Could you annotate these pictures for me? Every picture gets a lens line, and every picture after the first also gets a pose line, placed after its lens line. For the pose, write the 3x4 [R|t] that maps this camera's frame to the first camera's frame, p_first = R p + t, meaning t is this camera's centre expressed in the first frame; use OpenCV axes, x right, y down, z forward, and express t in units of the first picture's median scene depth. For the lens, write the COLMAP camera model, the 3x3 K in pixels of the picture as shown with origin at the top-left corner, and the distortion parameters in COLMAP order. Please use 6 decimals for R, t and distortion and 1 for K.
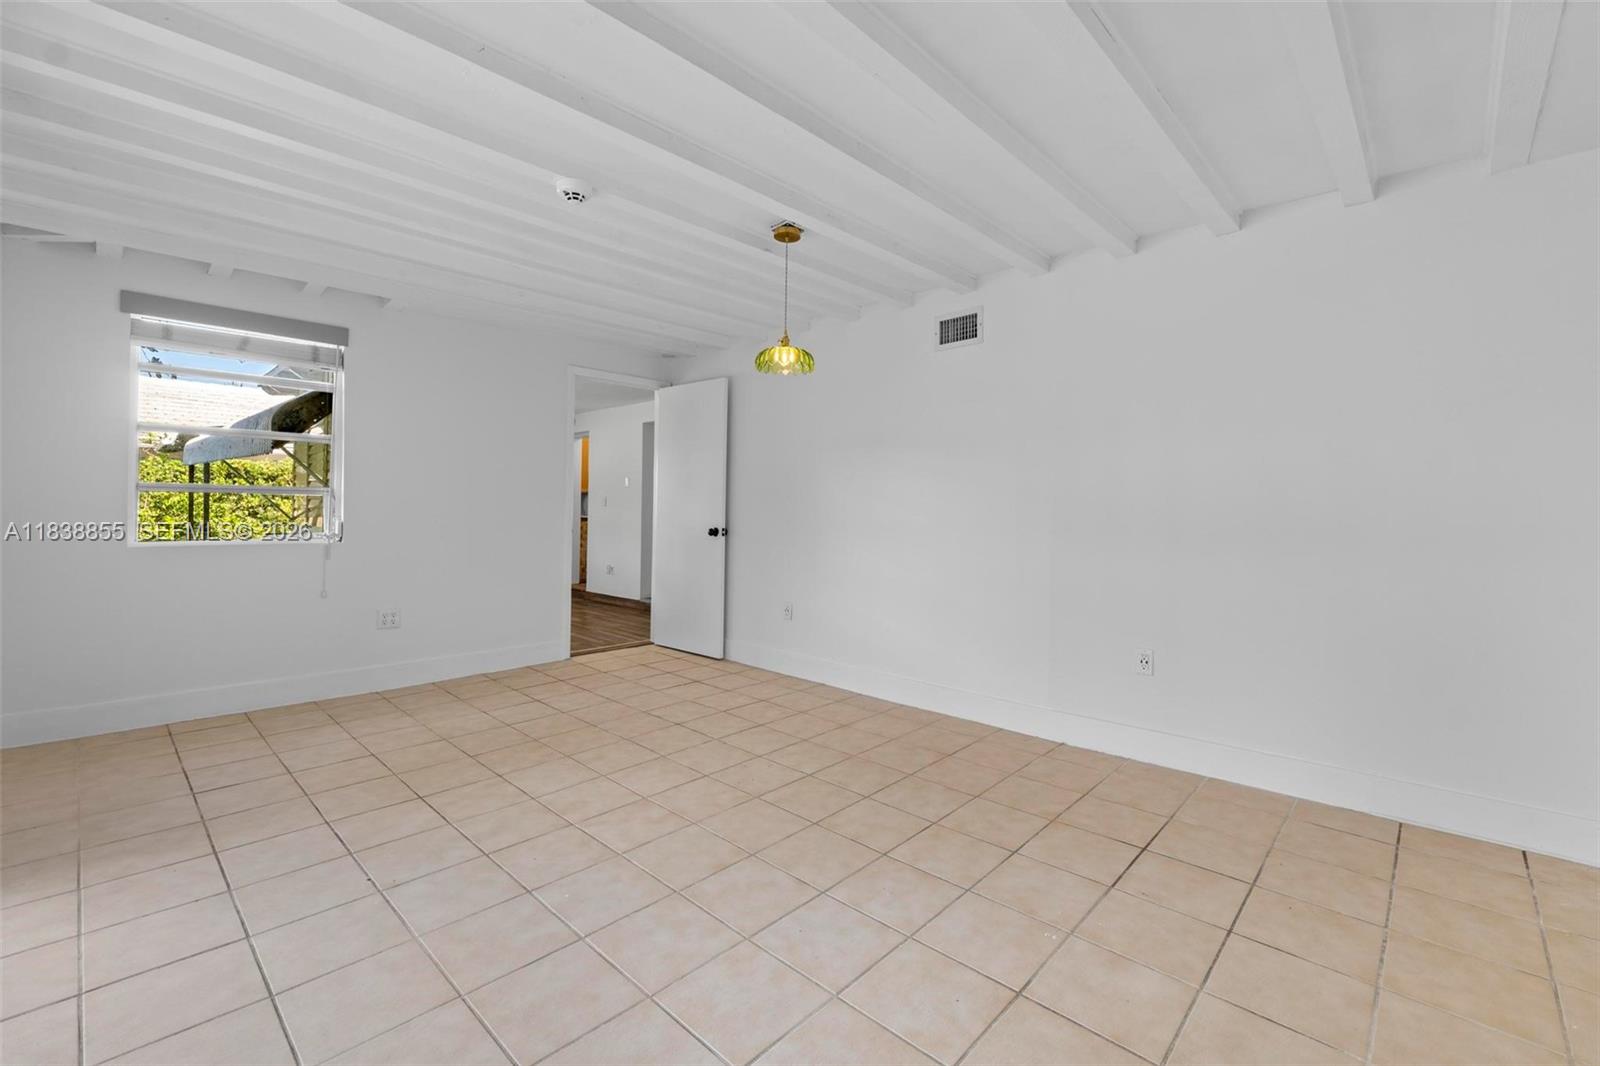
lens RADIAL K [[682.8, 0, 806.3], [0, 682.8, 527.8], [0, 0, 1]] dist [-0.006370, 0.000356]
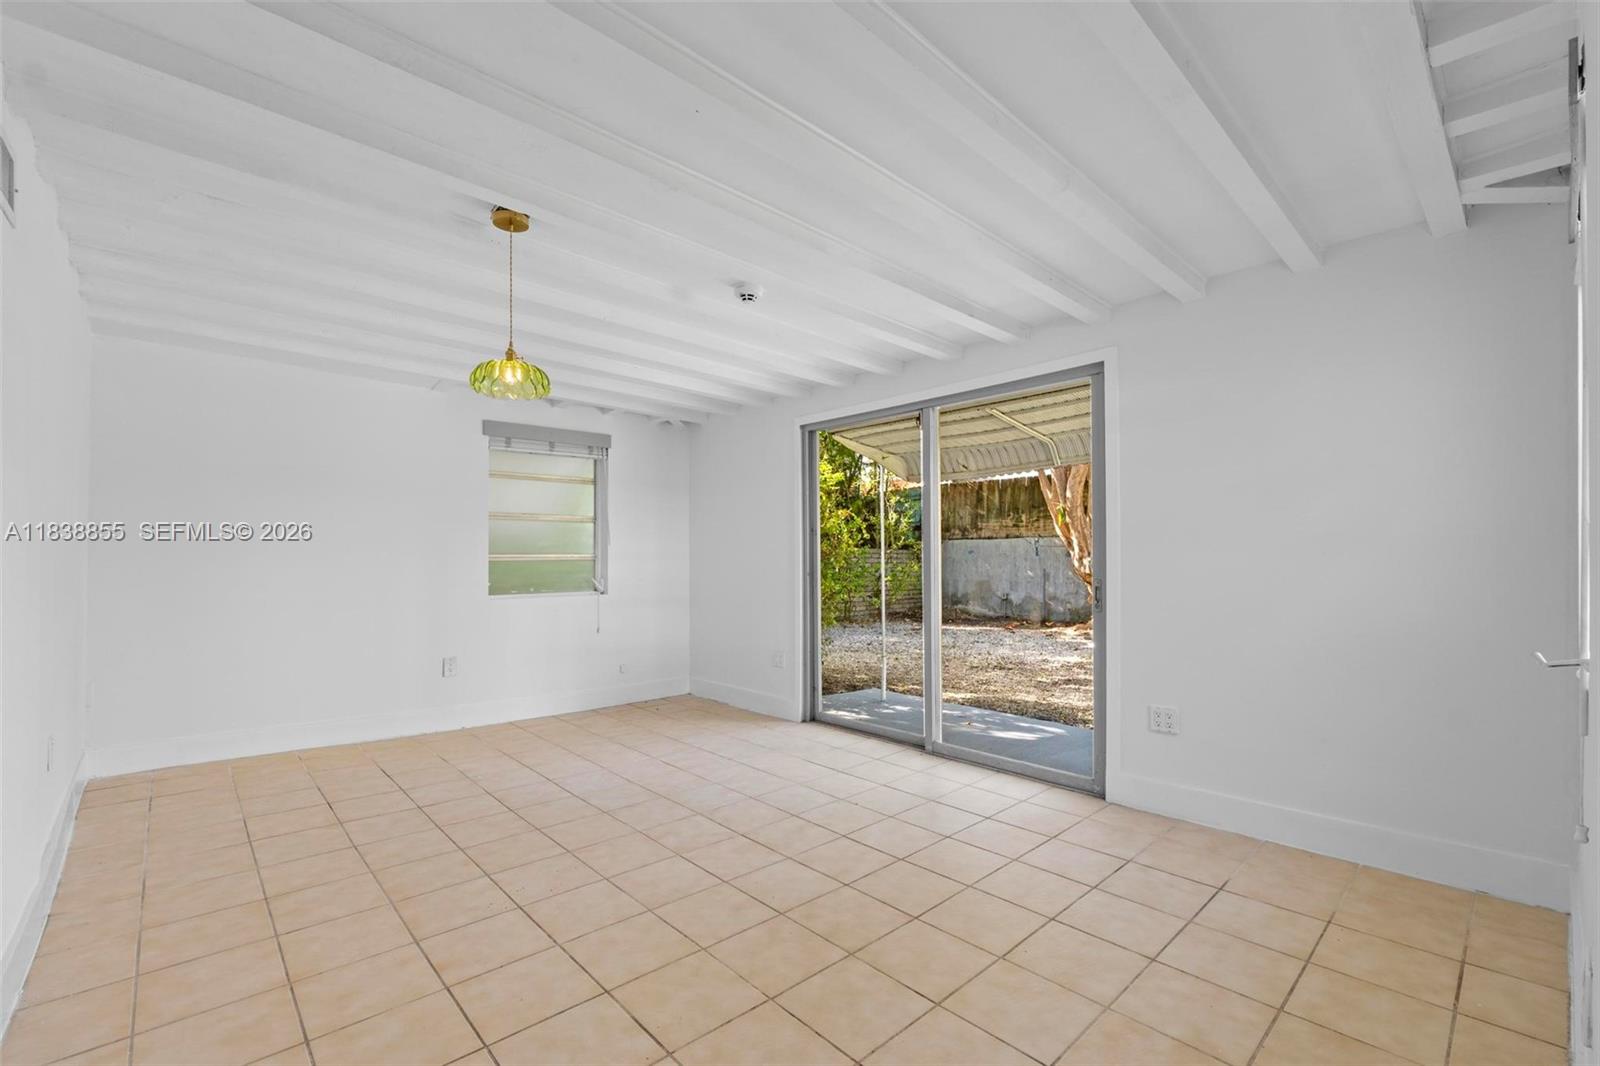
lens RADIAL K [[682.8, 0, 797.2], [0, 682.8, 542.3], [0, 0, 1]] dist [-0.006370, 0.000356]
pose [[-0.996313, -0.013652, 0.084699, -0.466734], [-0.012643, 0.999843, 0.012437, -0.071068], [-0.084855, 0.011320, -0.996329, 1.890492]]
